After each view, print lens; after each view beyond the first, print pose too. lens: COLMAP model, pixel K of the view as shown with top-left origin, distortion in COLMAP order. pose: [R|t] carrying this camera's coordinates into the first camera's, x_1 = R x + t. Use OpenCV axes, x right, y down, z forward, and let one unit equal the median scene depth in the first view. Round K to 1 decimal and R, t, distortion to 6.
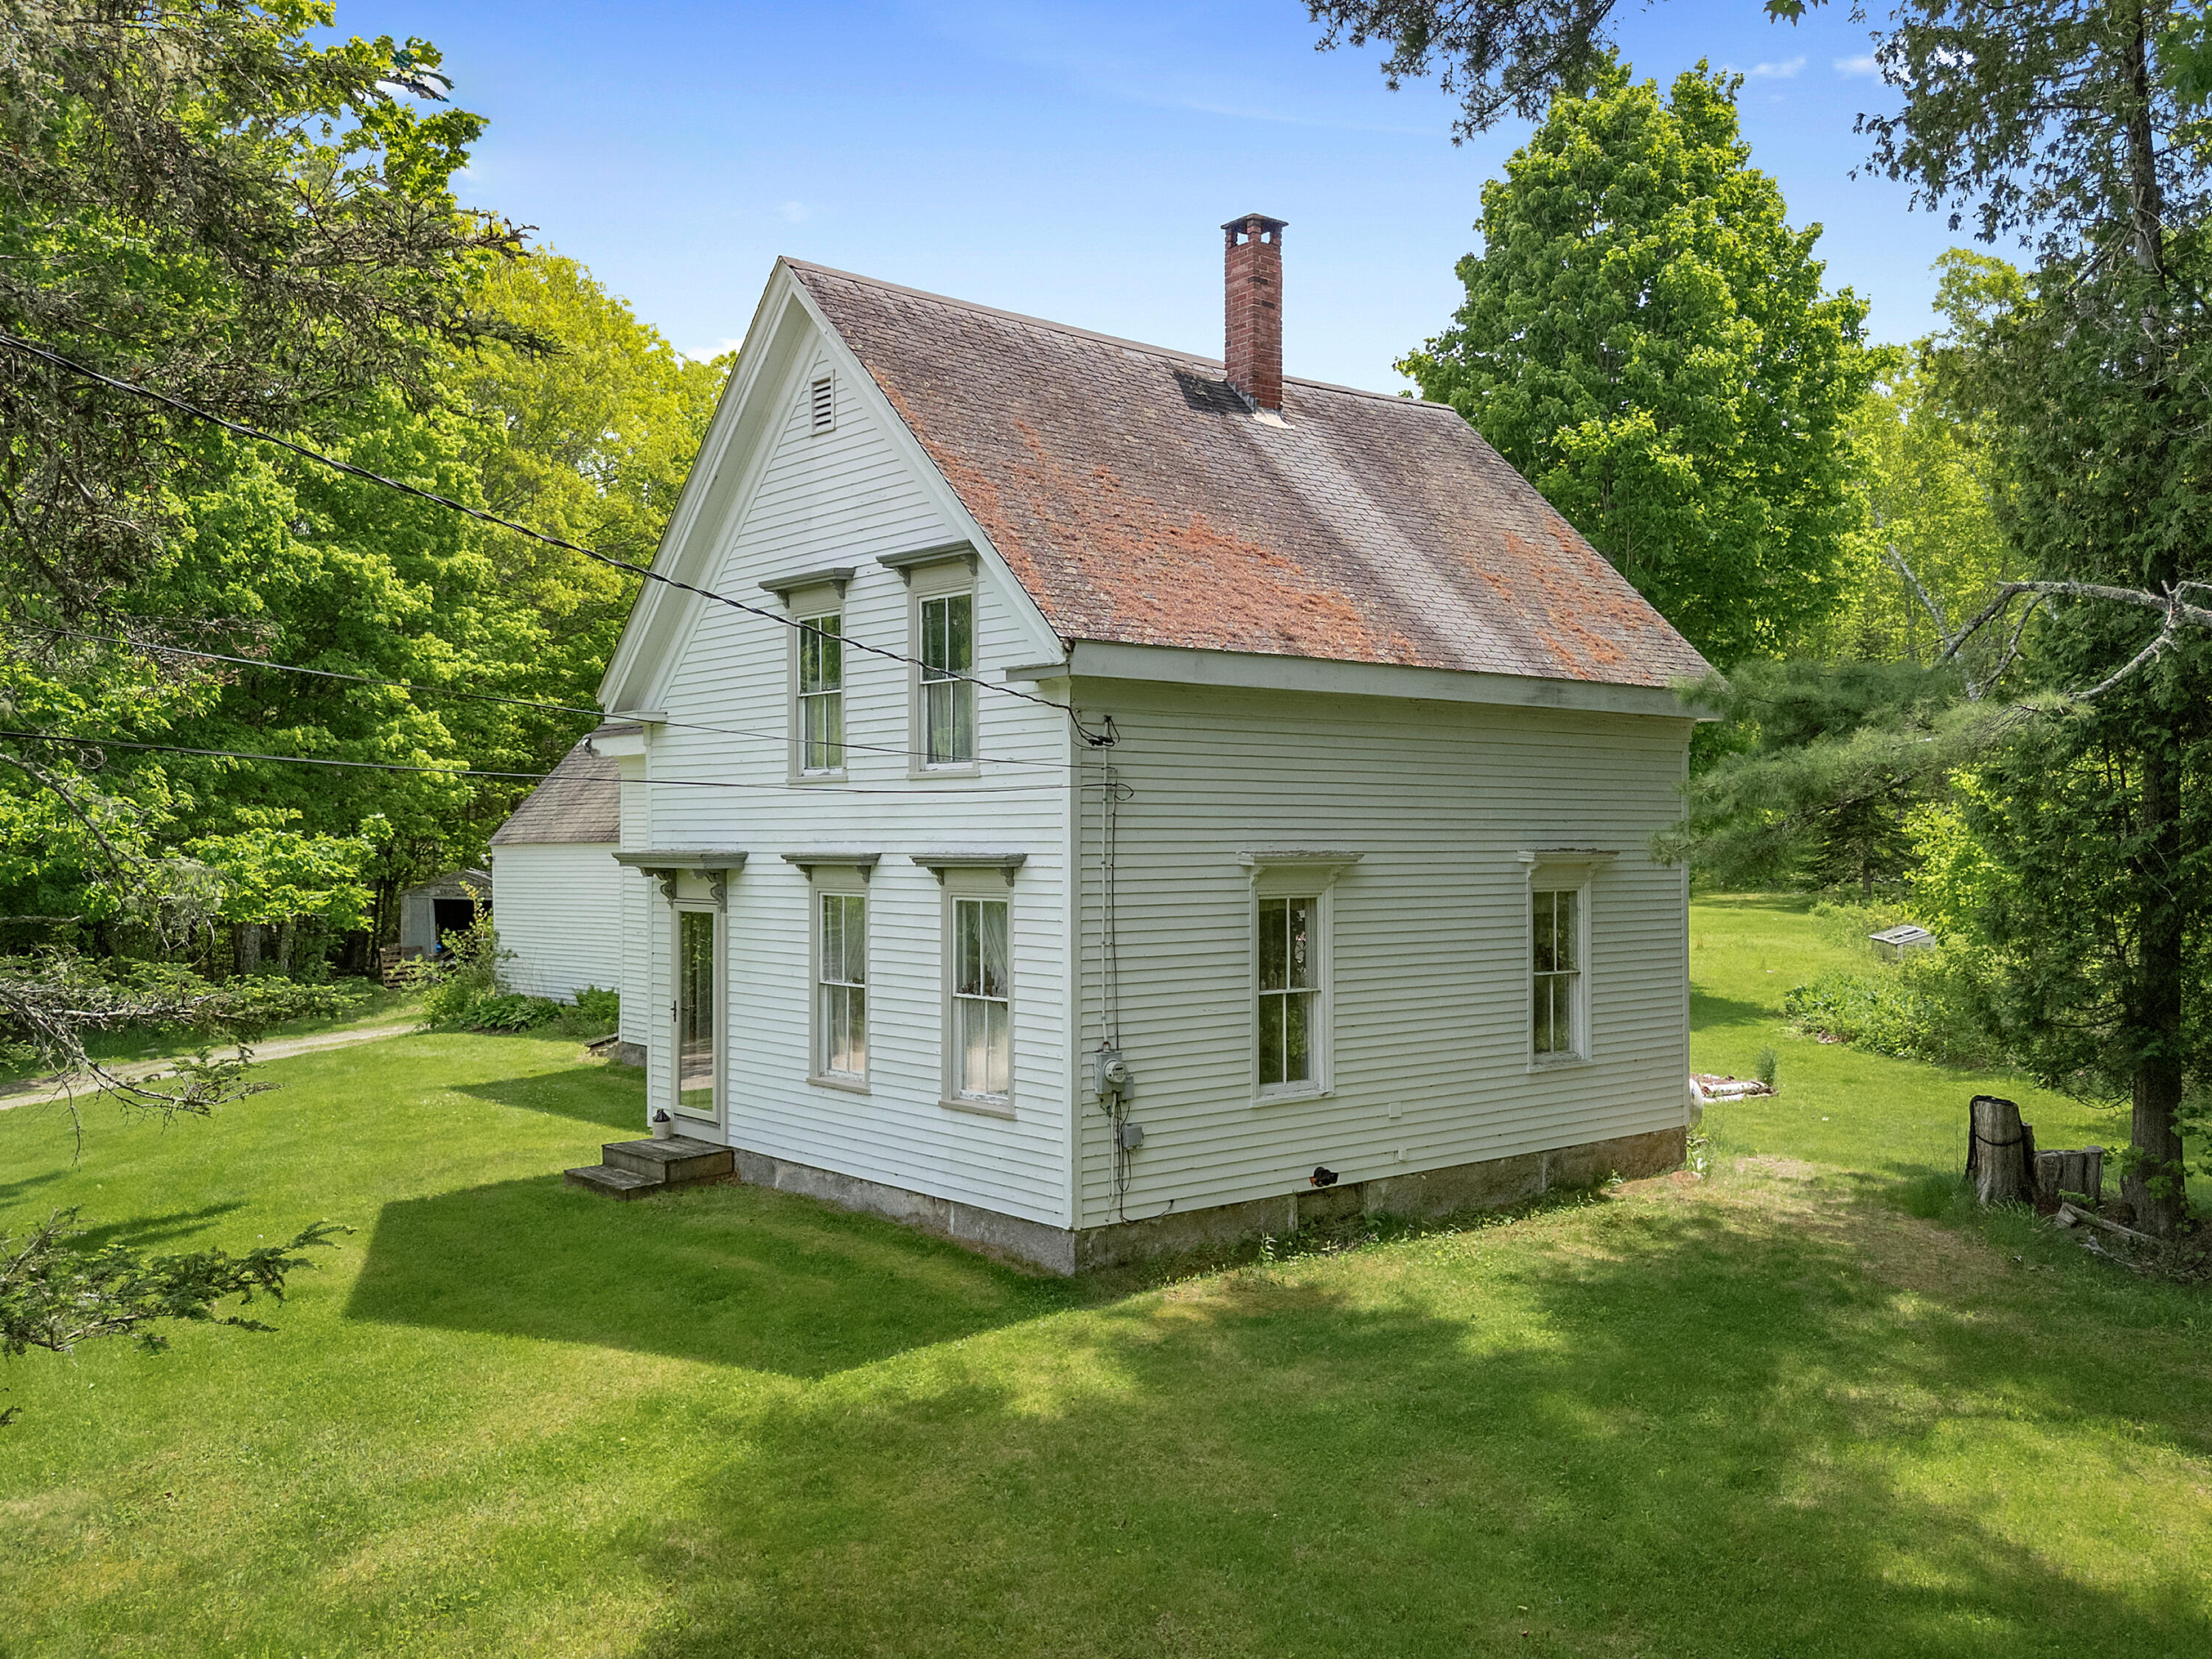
lens RADIAL K [[1799.7, 0, 1099.1], [0, 1799.7, 838.2], [0, 0, 1]] dist [0.052318, -0.005143]
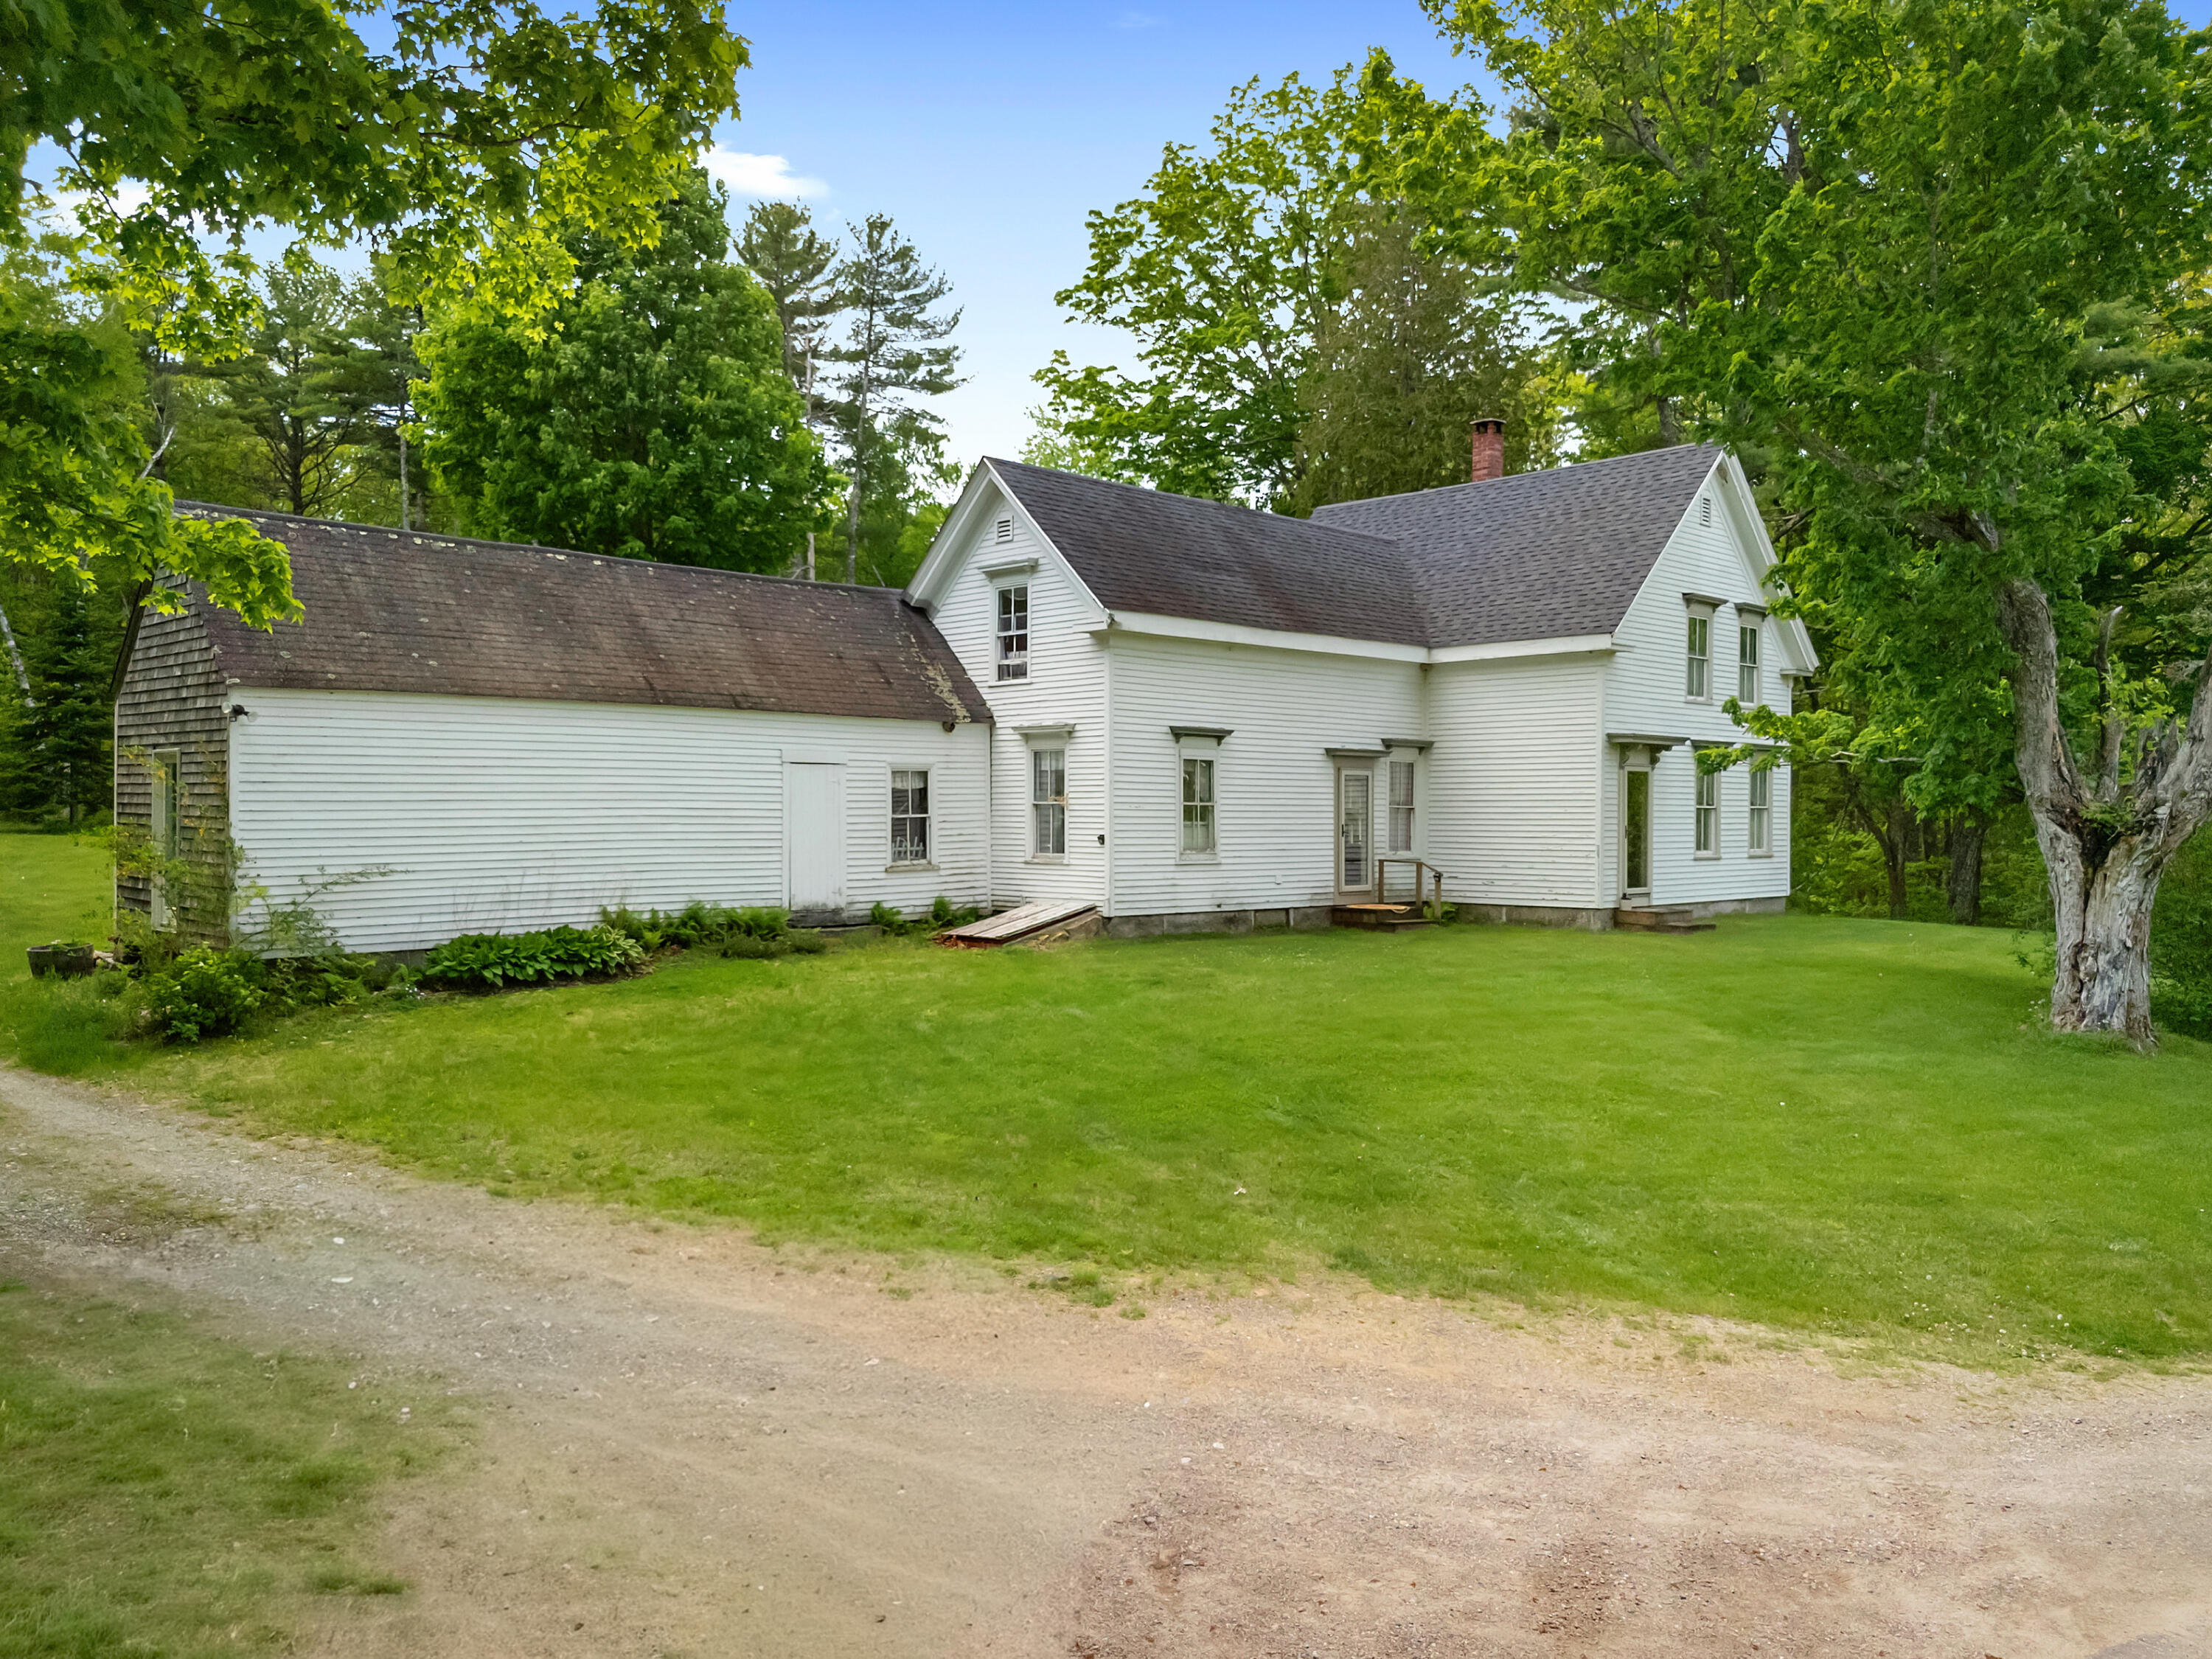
lens RADIAL K [[1799.7, 0, 1105.6], [0, 1799.7, 829.7], [0, 0, 1]] dist [0.052318, -0.005143]
pose [[-0.091456, -0.010792, 0.995751, -2.061365], [-0.005146, 0.999933, 0.010364, 0.088896], [-0.995796, -0.004176, -0.091506, 1.834767]]
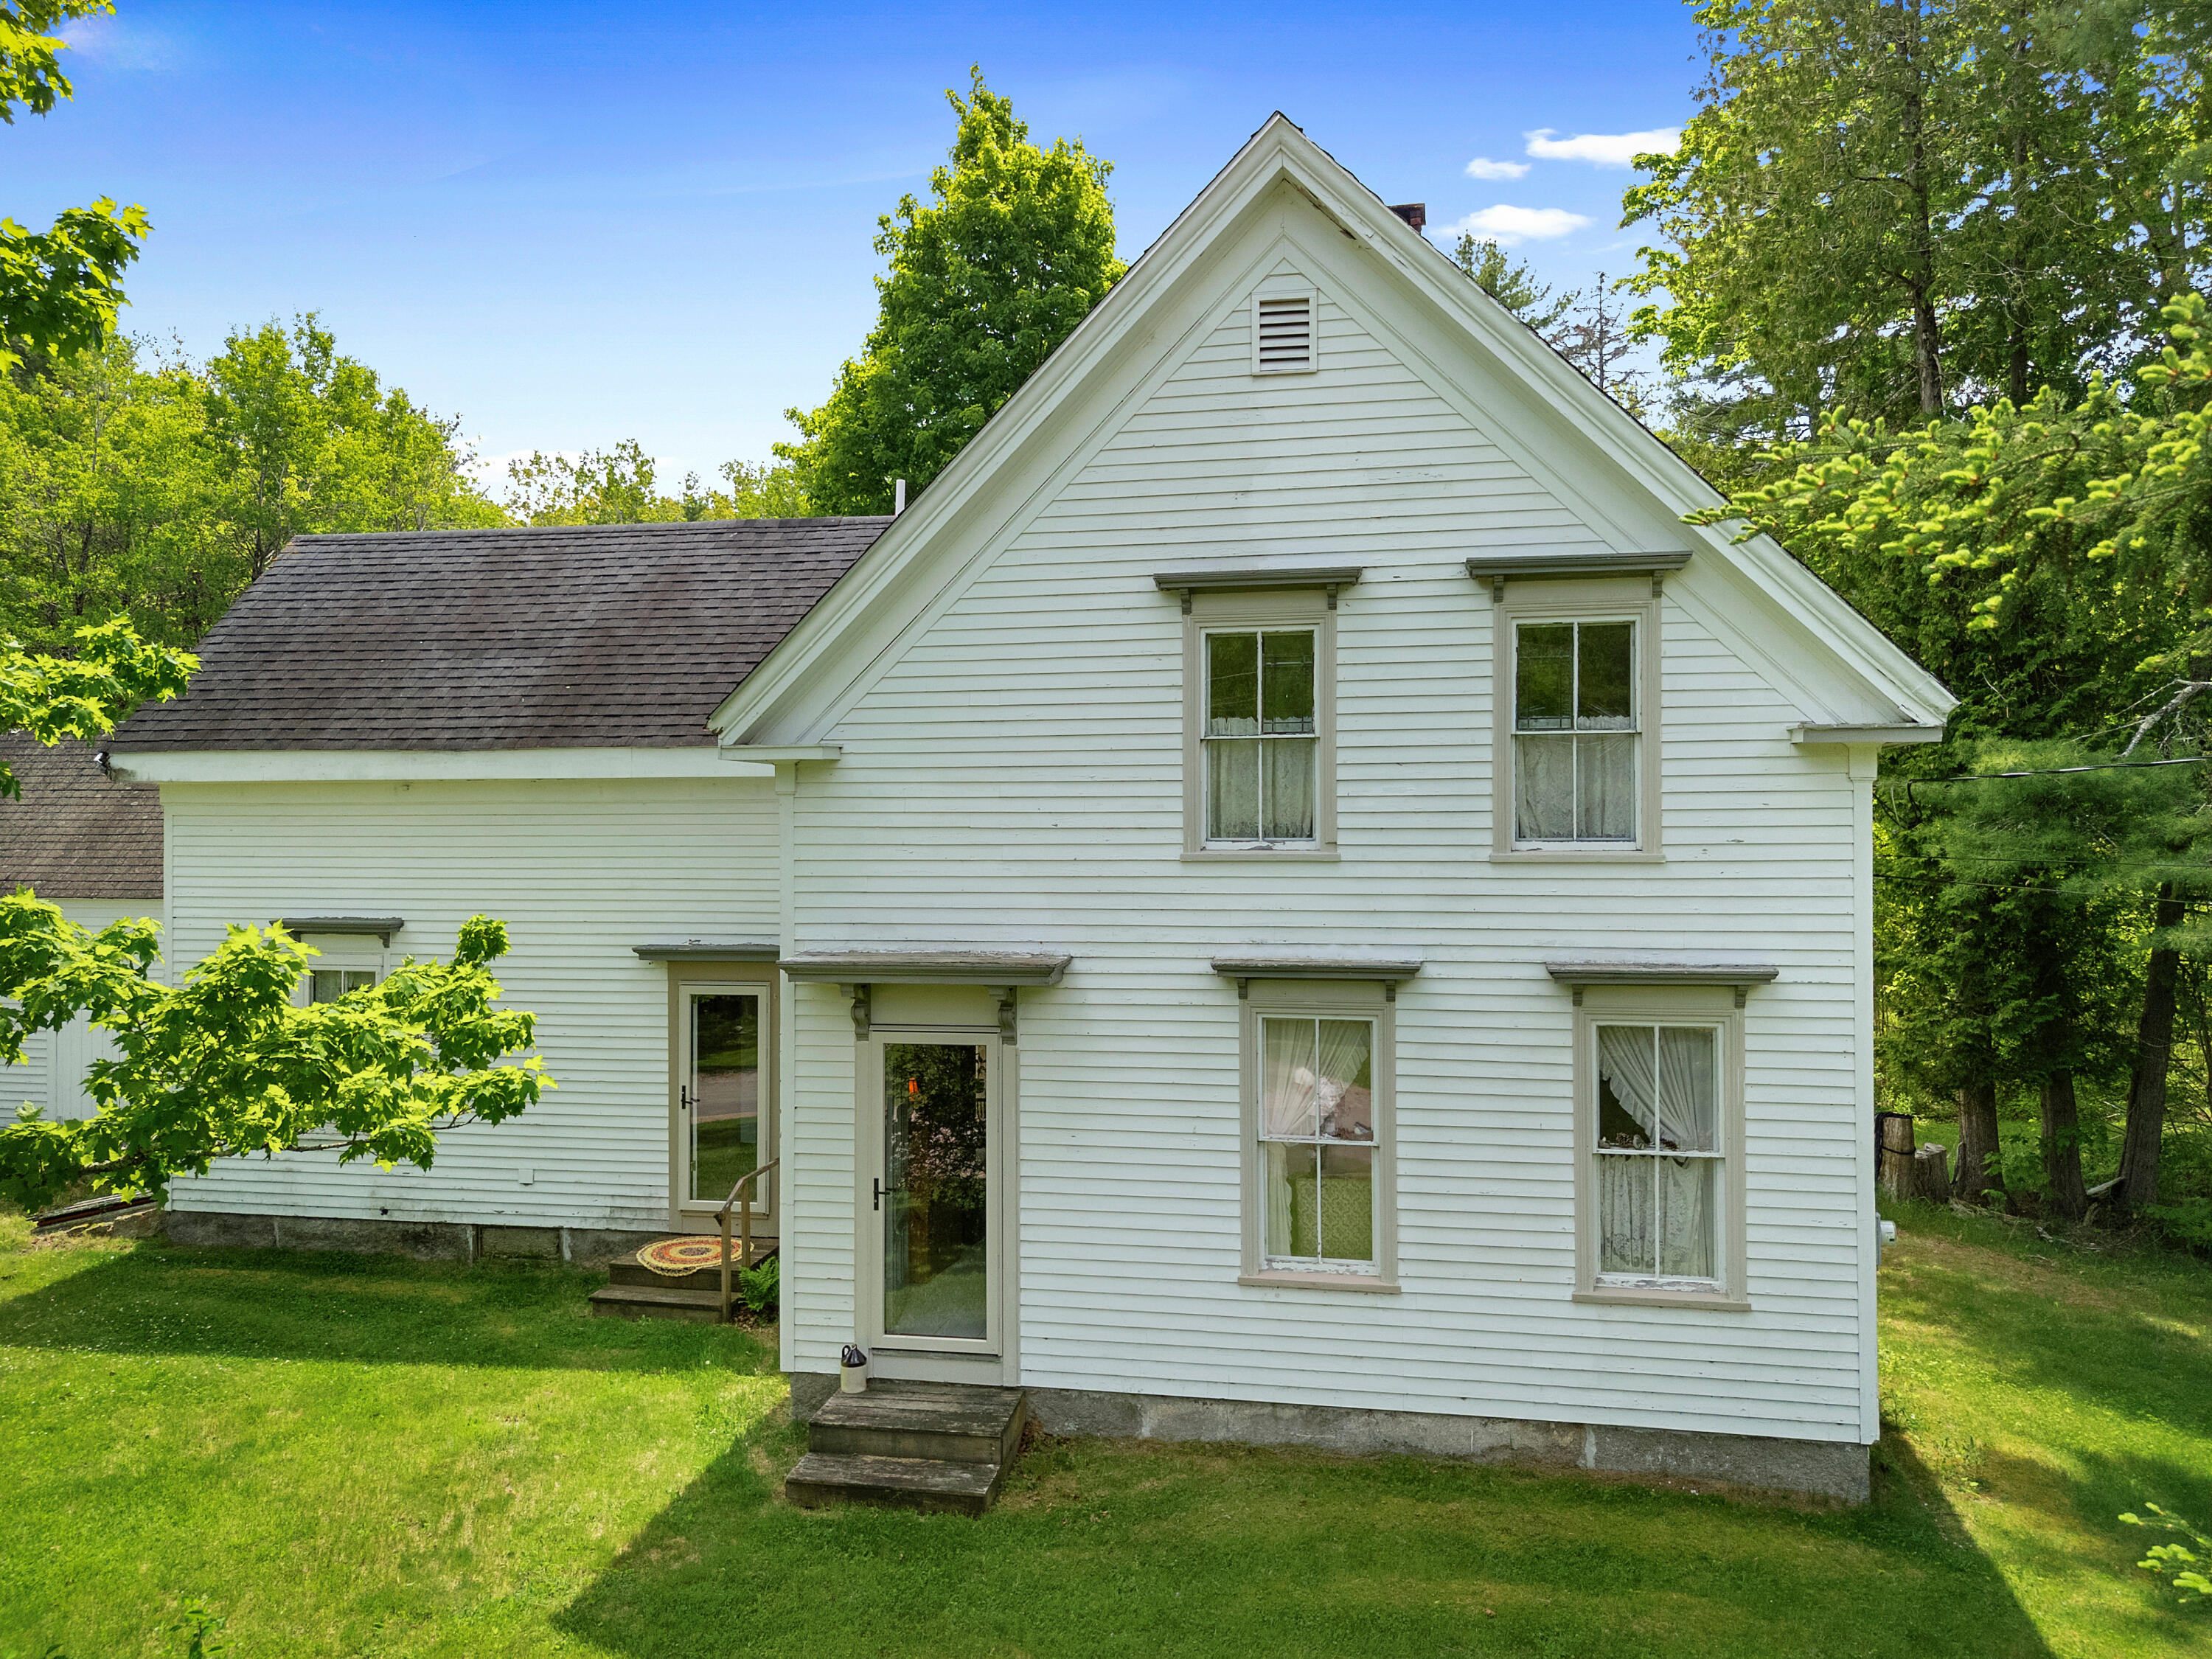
lens RADIAL K [[1799.7, 0, 1109.0], [0, 1799.7, 816.3], [0, 0, 1]] dist [0.052318, -0.005143]
pose [[0.806374, -0.005132, 0.591383, -0.635878], [0.004340, 0.999987, 0.002760, -0.051777], [-0.591390, 0.000341, 0.806386, 0.465885]]
